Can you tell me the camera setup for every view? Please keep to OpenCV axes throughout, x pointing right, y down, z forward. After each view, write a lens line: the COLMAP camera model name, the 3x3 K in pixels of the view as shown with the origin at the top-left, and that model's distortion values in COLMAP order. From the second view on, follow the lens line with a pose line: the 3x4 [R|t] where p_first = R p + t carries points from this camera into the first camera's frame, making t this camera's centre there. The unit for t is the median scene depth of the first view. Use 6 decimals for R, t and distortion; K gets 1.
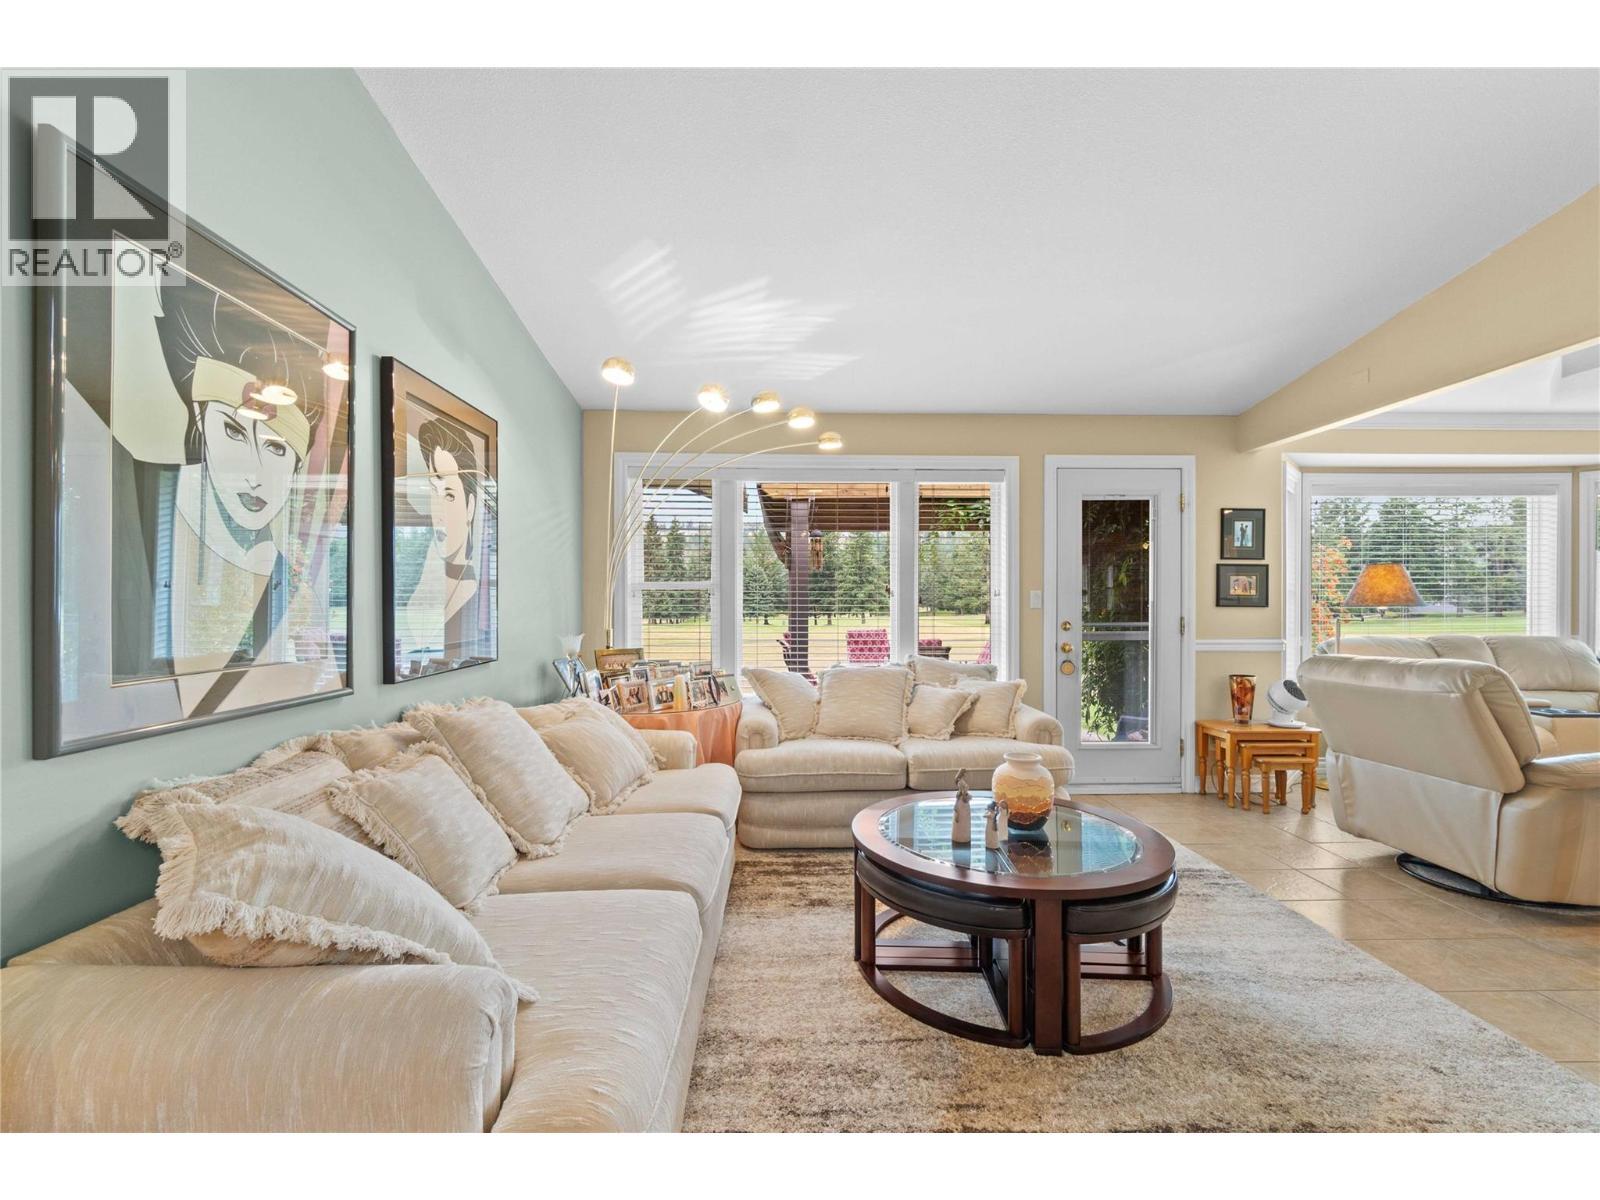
lens RADIAL K [[689.5, 0, 794.7], [0, 689.5, 599.1], [0, 0, 1]] dist [-0.005096, 0.001141]
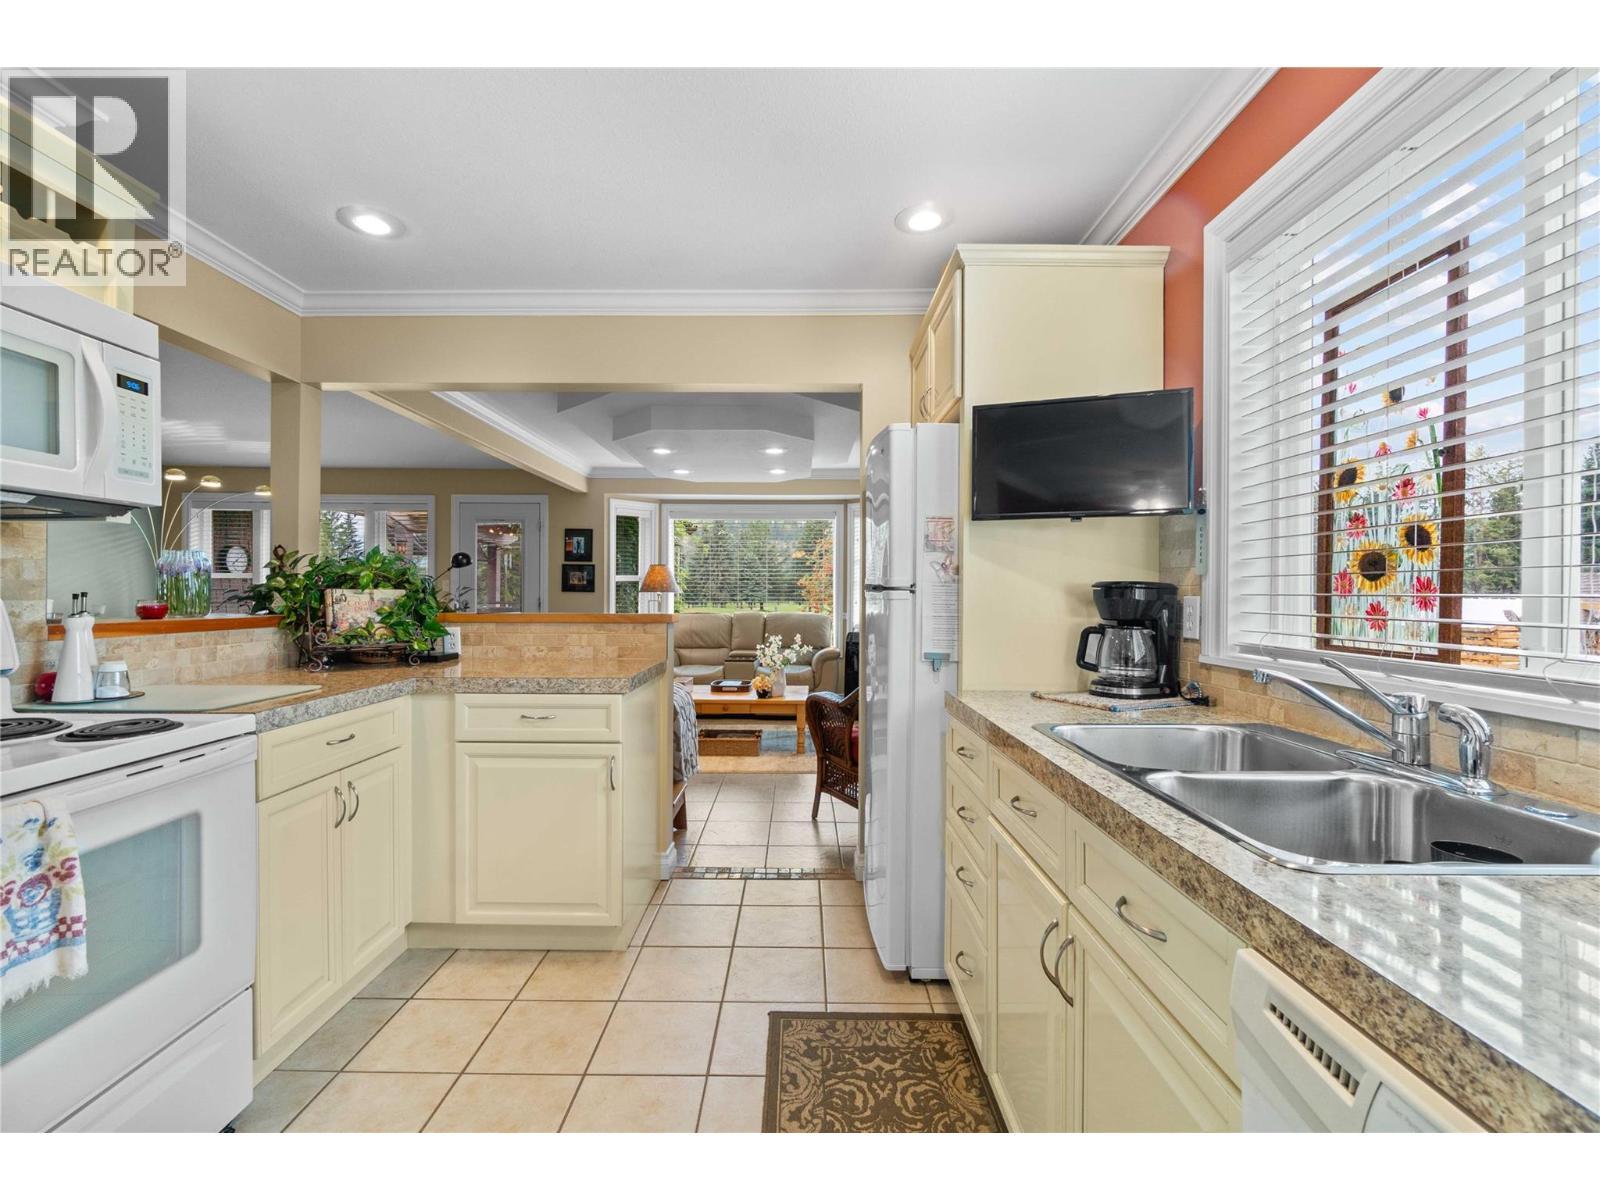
lens RADIAL K [[689.5, 0, 793.4], [0, 689.5, 593.3], [0, 0, 1]] dist [-0.005096, 0.001141]
pose [[0.999796, 0.008025, -0.018559, 1.199852], [-0.007817, 0.999906, 0.011278, -0.006791], [0.018647, -0.011131, 0.999764, -0.569378]]
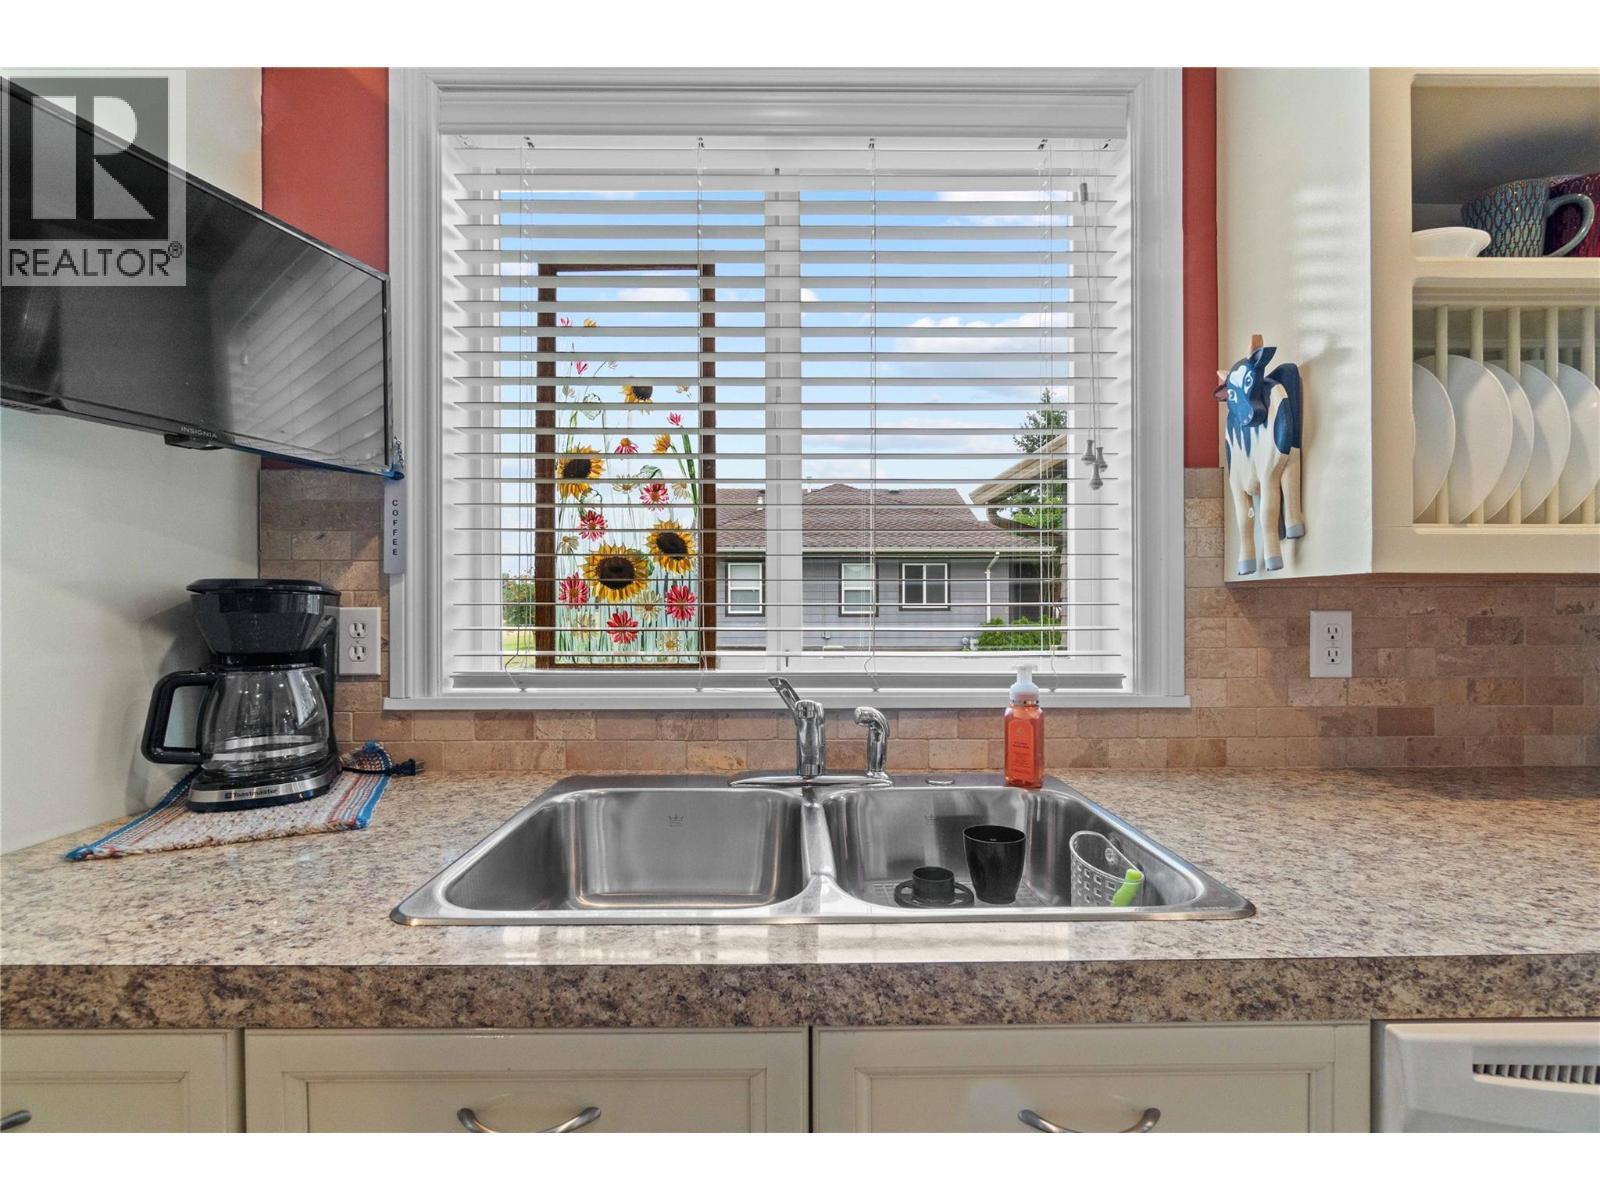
lens RADIAL K [[689.5, 0, 785.0], [0, 689.5, 604.5], [0, 0, 1]] dist [-0.005096, 0.001141]
pose [[0.002881, 0.005704, 0.999980, 1.171835], [-0.011710, 0.999915, -0.005670, -0.003612], [-0.999927, -0.011693, 0.002947, -0.316676]]
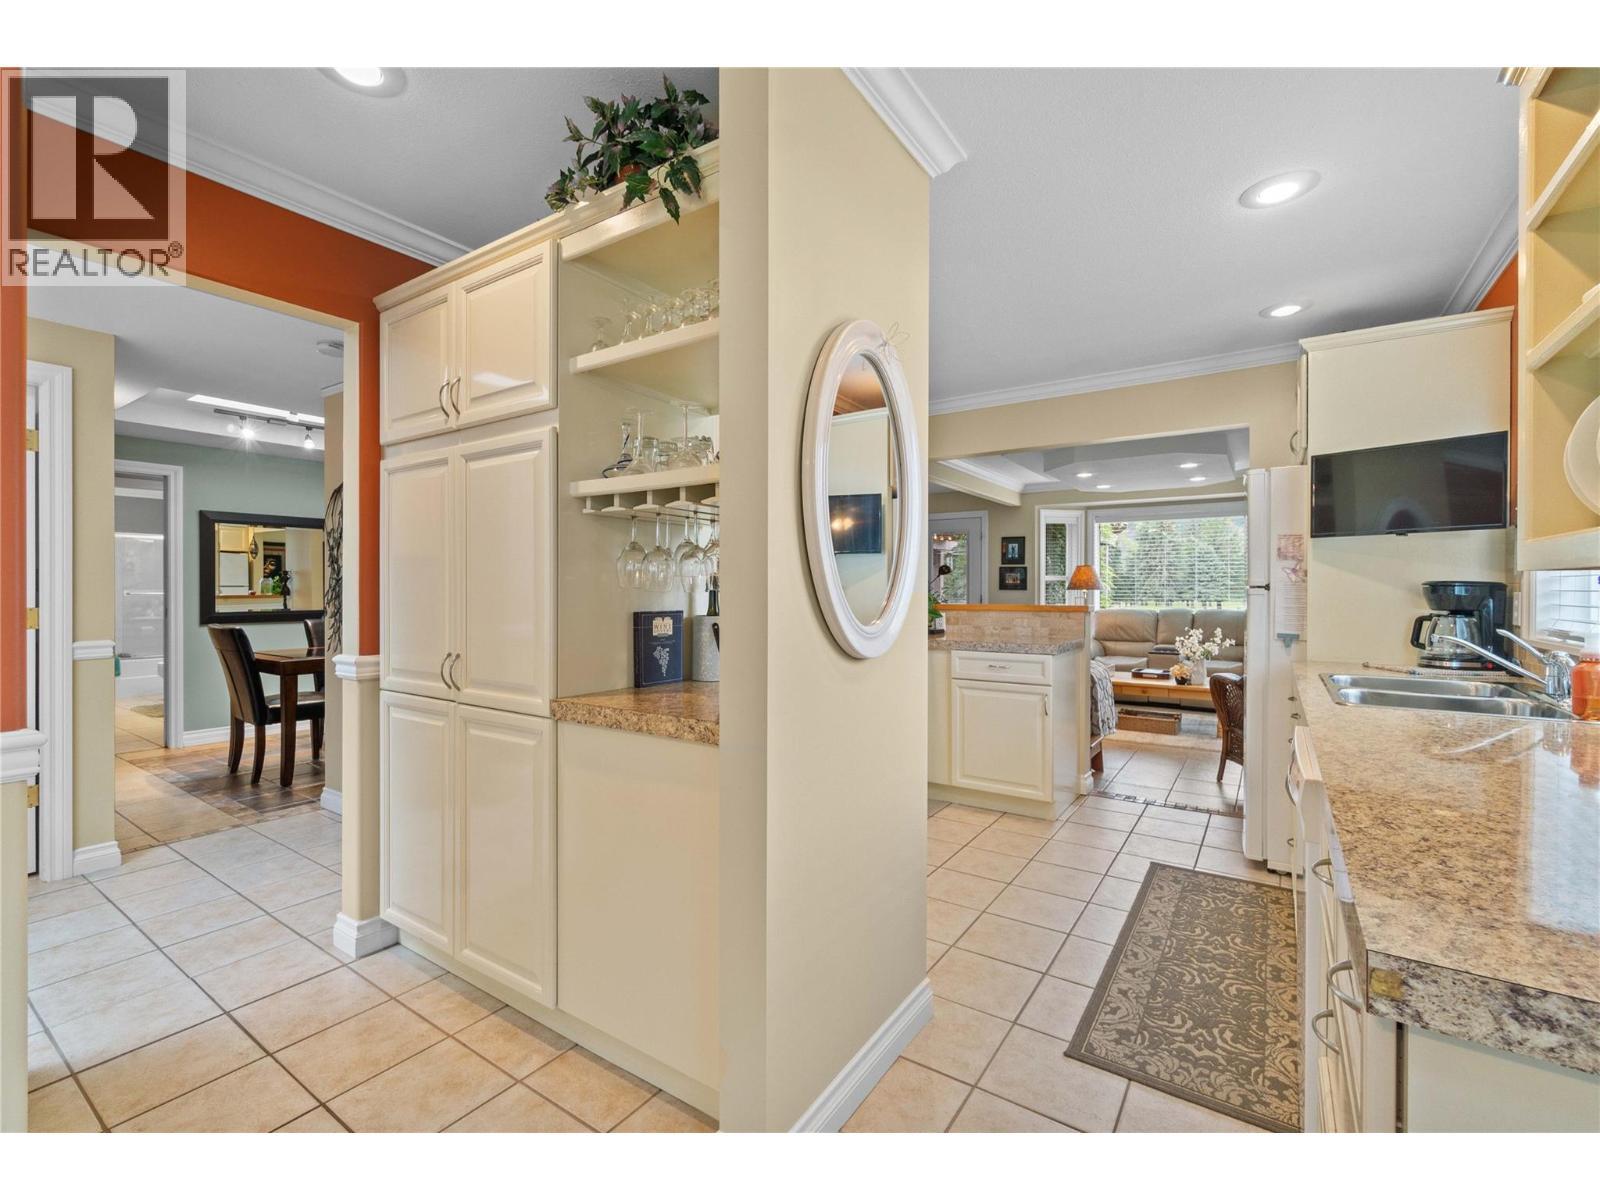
lens RADIAL K [[689.5, 0, 798.9], [0, 689.5, 595.5], [0, 0, 1]] dist [-0.005096, 0.001141]
pose [[0.818640, 0.008192, -0.574249, 1.283032], [0.003511, 0.999808, 0.019268, -0.011364], [0.574296, -0.017789, 0.818454, -0.888101]]
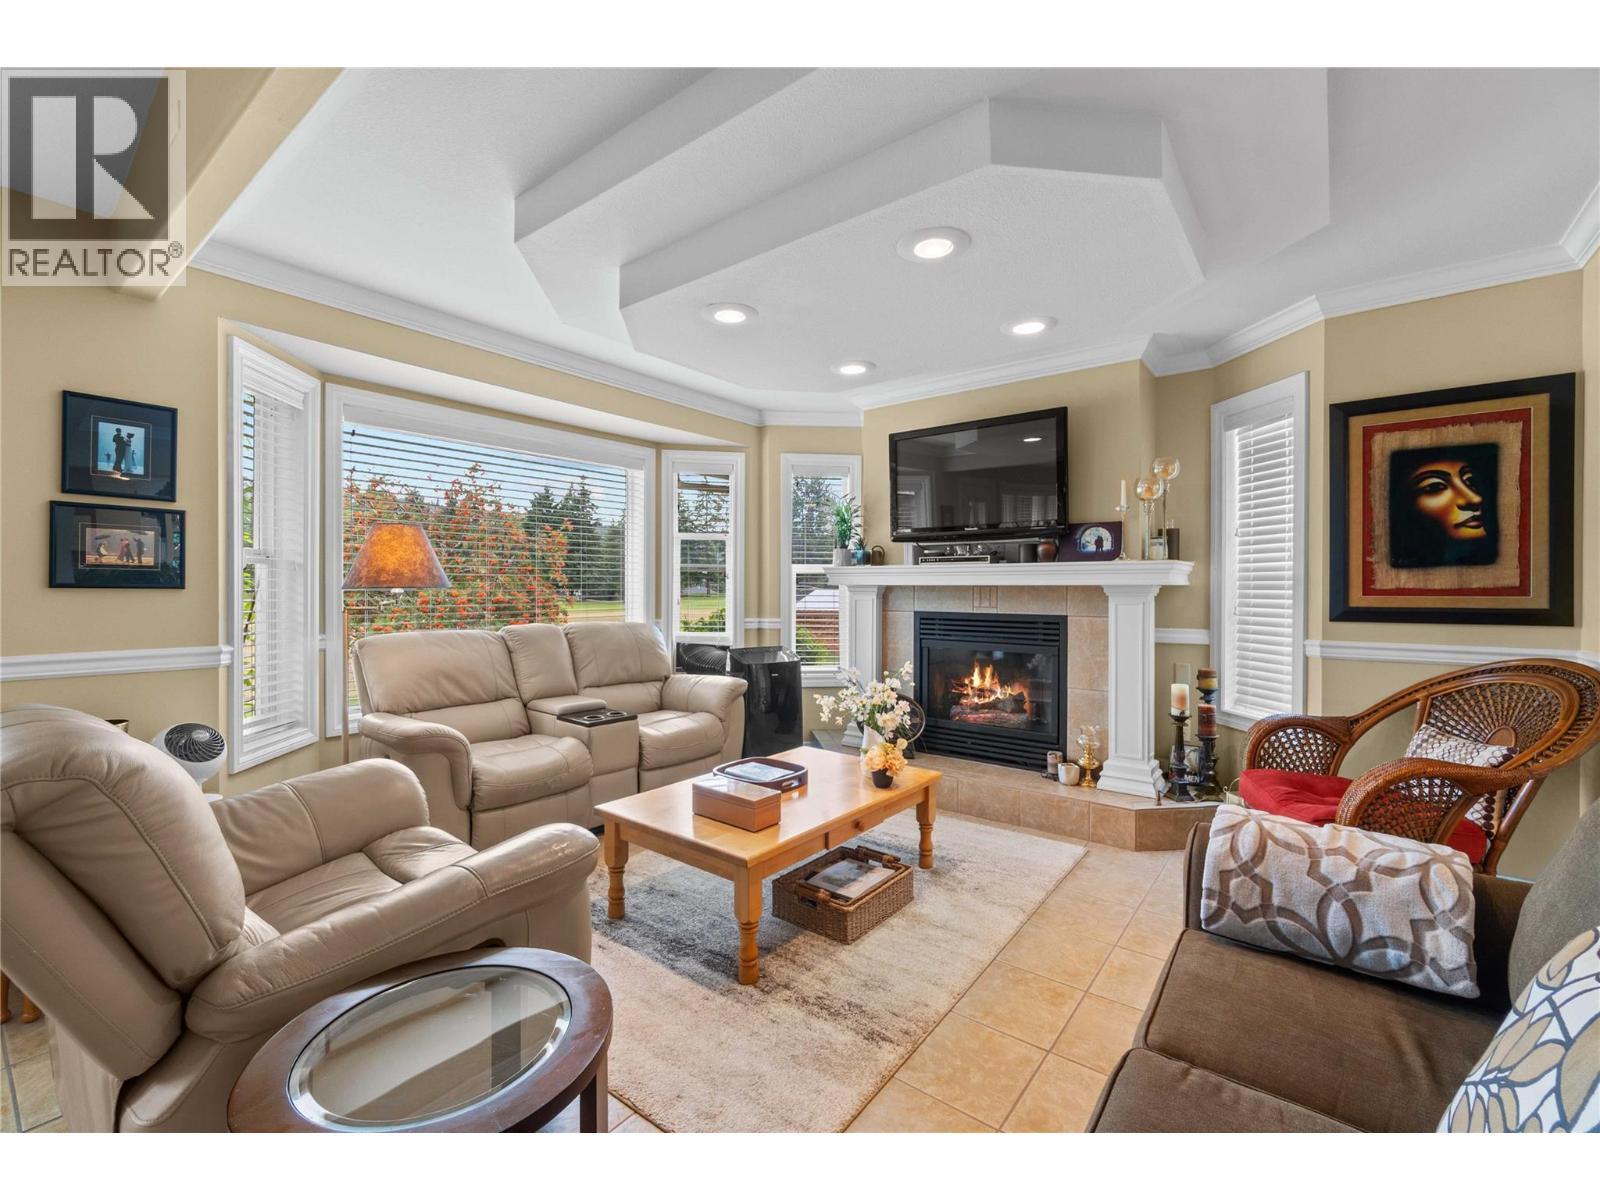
lens RADIAL K [[689.5, 0, 787.3], [0, 689.5, 593.4], [0, 0, 1]] dist [-0.005096, 0.001141]
pose [[0.640834, -0.000918, 0.767679, 0.590014], [-0.011115, 0.999883, 0.010474, 0.004773], [-0.767599, -0.015245, 0.640749, 0.280538]]
